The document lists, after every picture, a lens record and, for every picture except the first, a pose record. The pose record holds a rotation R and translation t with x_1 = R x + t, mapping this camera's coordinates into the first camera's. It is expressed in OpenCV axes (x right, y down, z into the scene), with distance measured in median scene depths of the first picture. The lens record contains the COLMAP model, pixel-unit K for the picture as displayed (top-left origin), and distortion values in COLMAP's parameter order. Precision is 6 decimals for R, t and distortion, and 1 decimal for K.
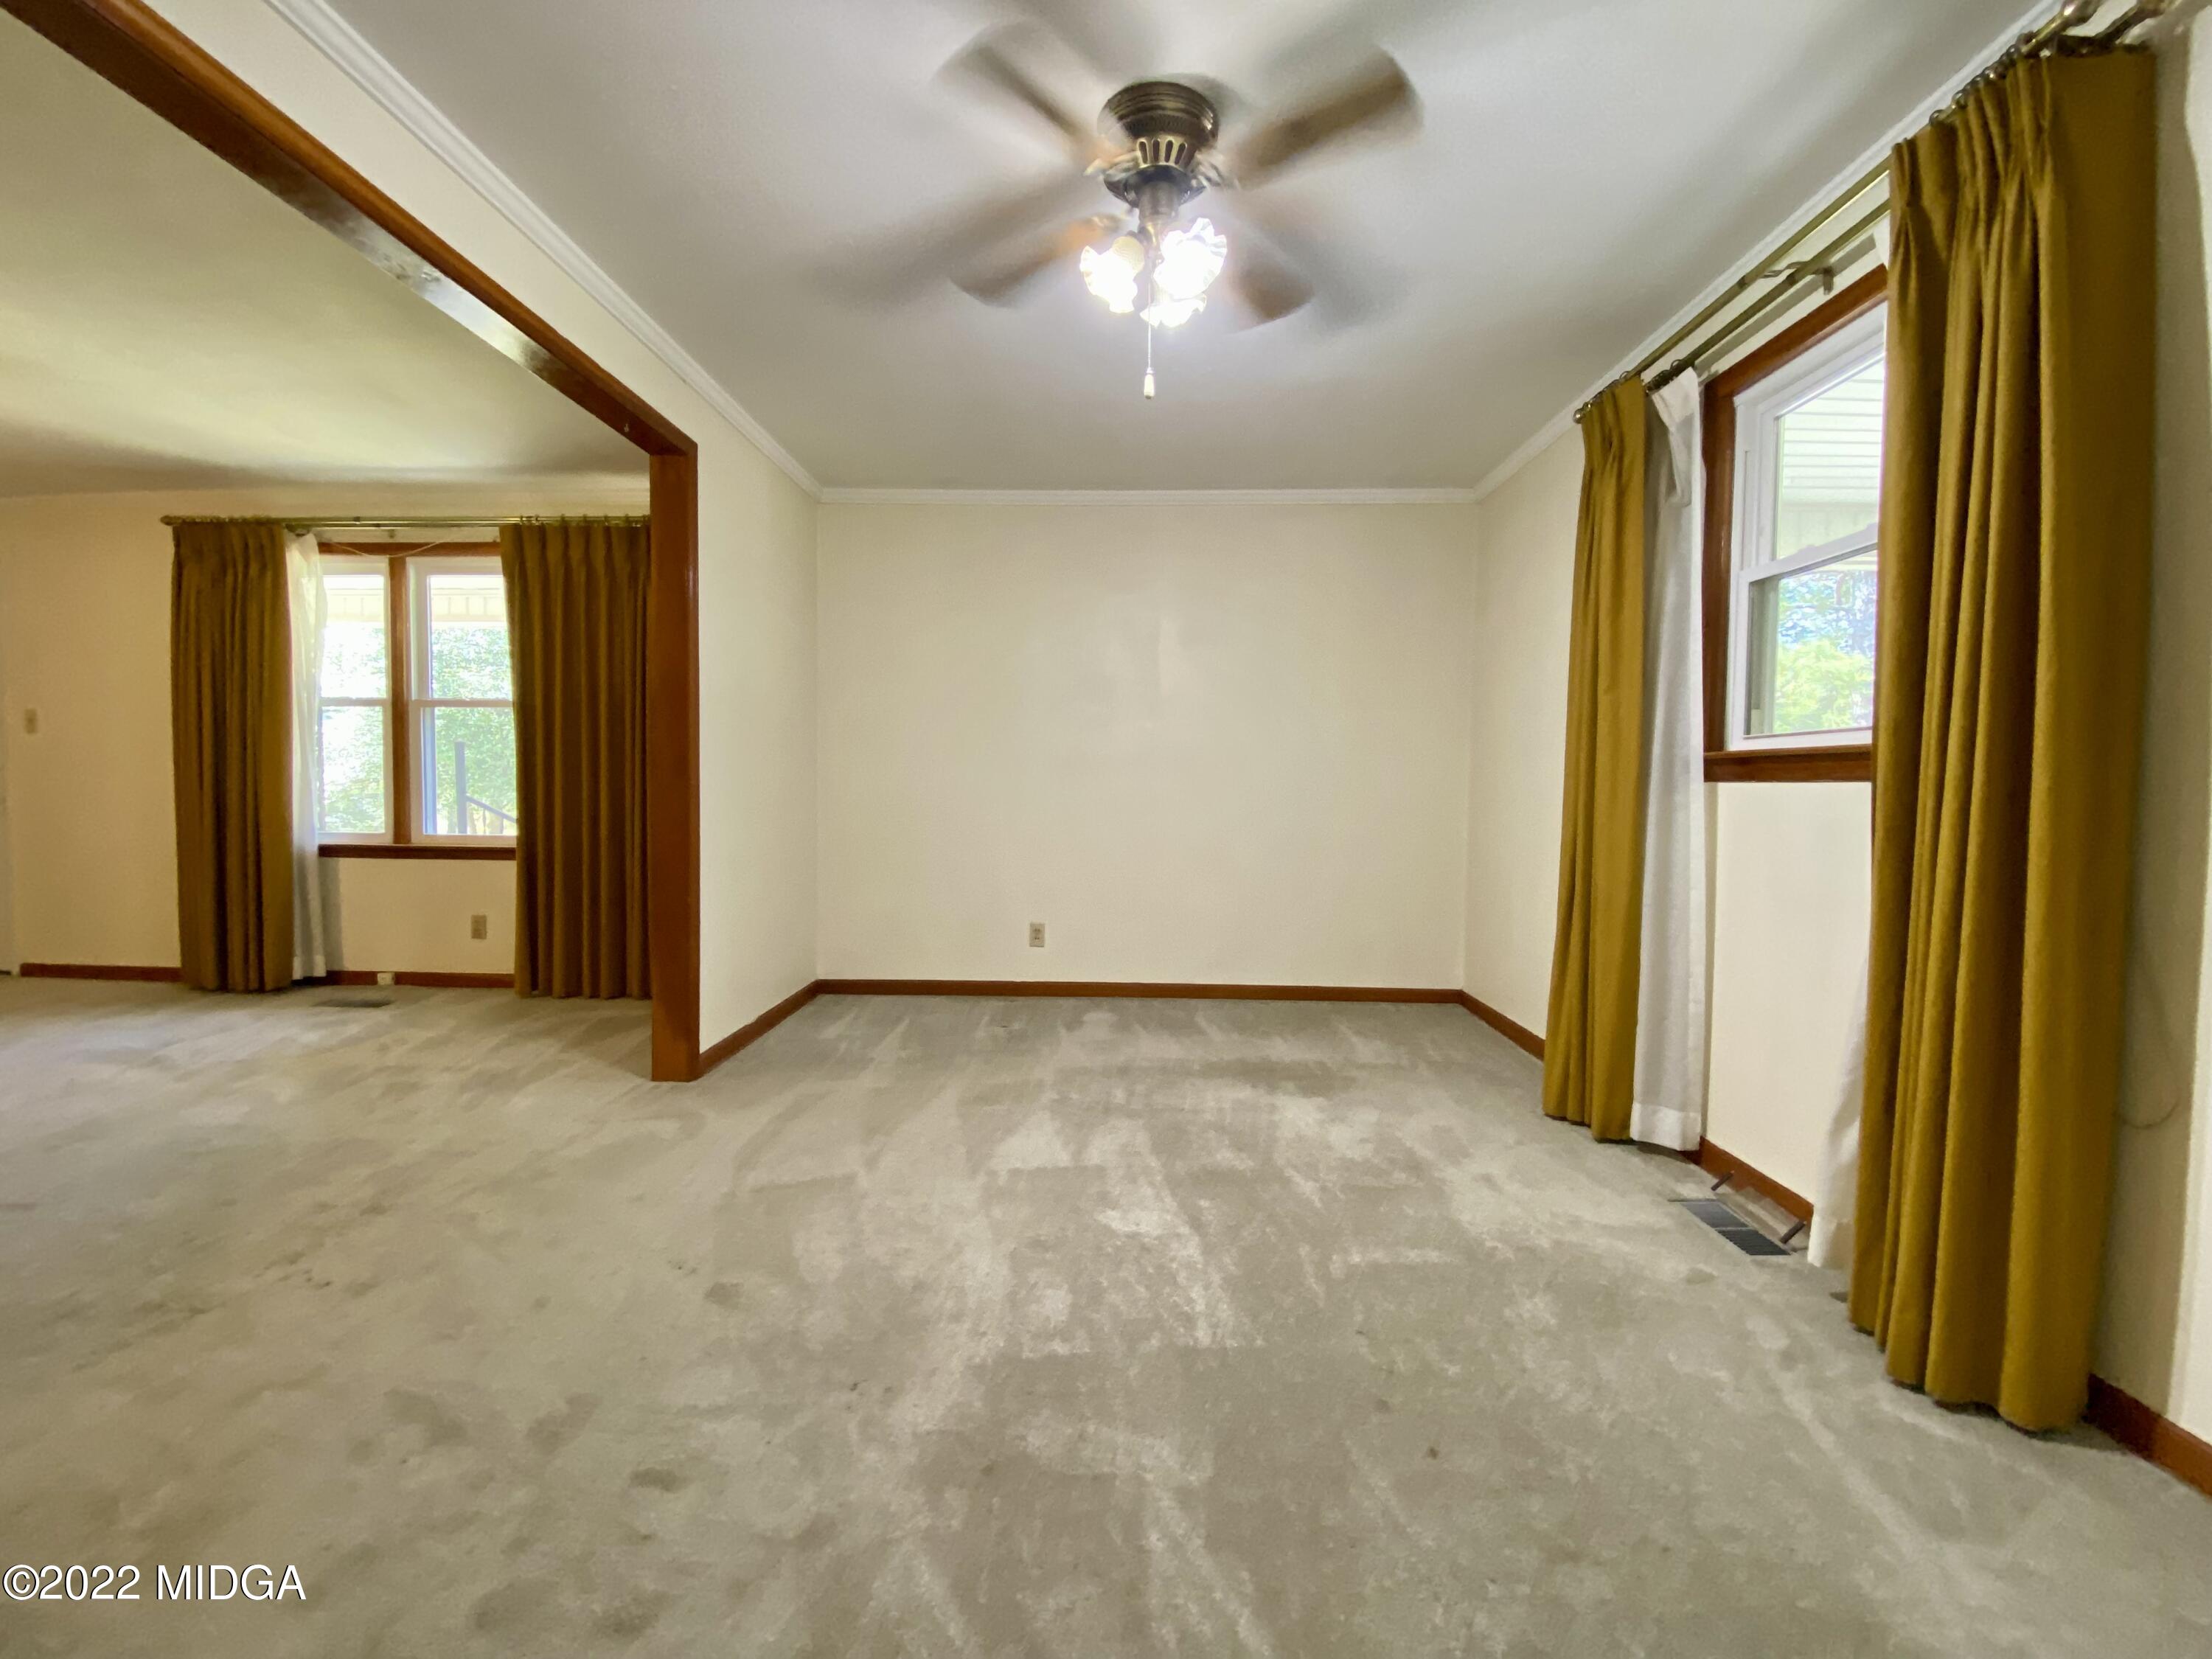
lens RADIAL K [[878.6, 0, 1106.0], [0, 878.6, 829.5], [0, 0, 1]] dist [-0.001479, -0.013089]
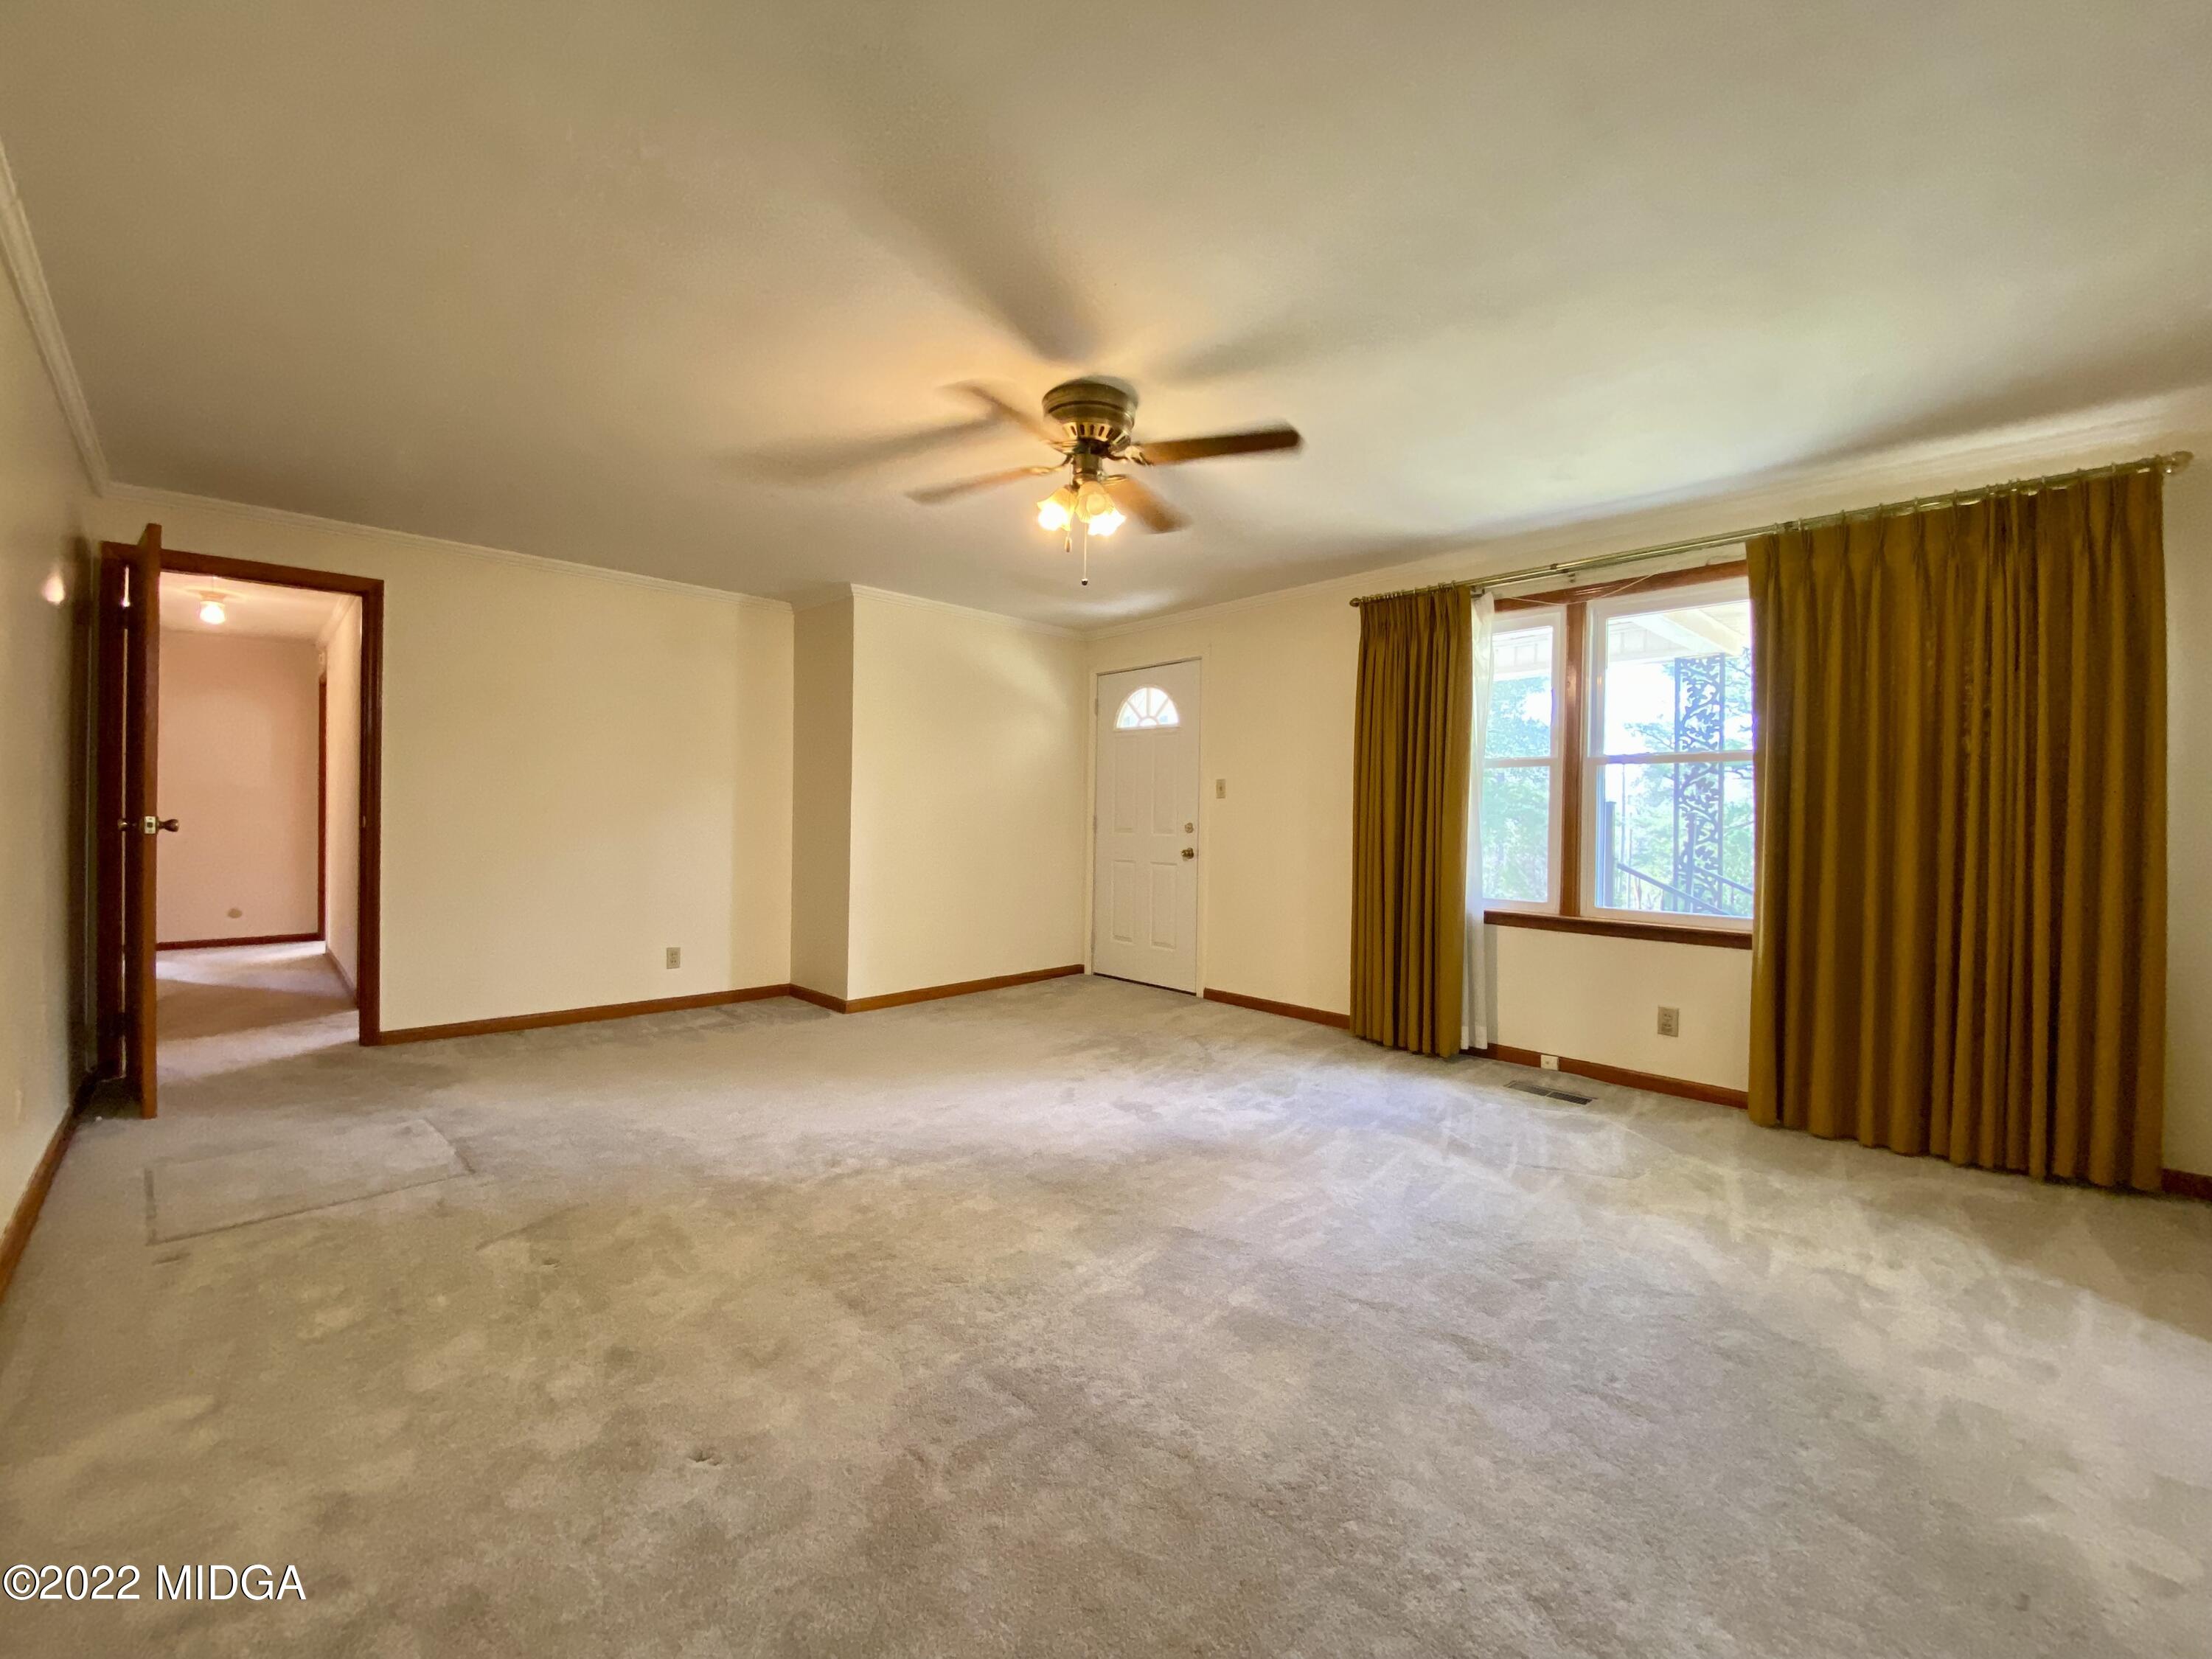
lens RADIAL K [[878.6, 0, 1106.0], [0, 878.6, 829.5], [0, 0, 1]] dist [-0.001479, -0.013089]
pose [[0.691982, 0.008522, -0.721864, -0.499077], [-0.045650, 0.998446, -0.031972, -0.022840], [0.720470, 0.055077, 0.691296, 0.017263]]
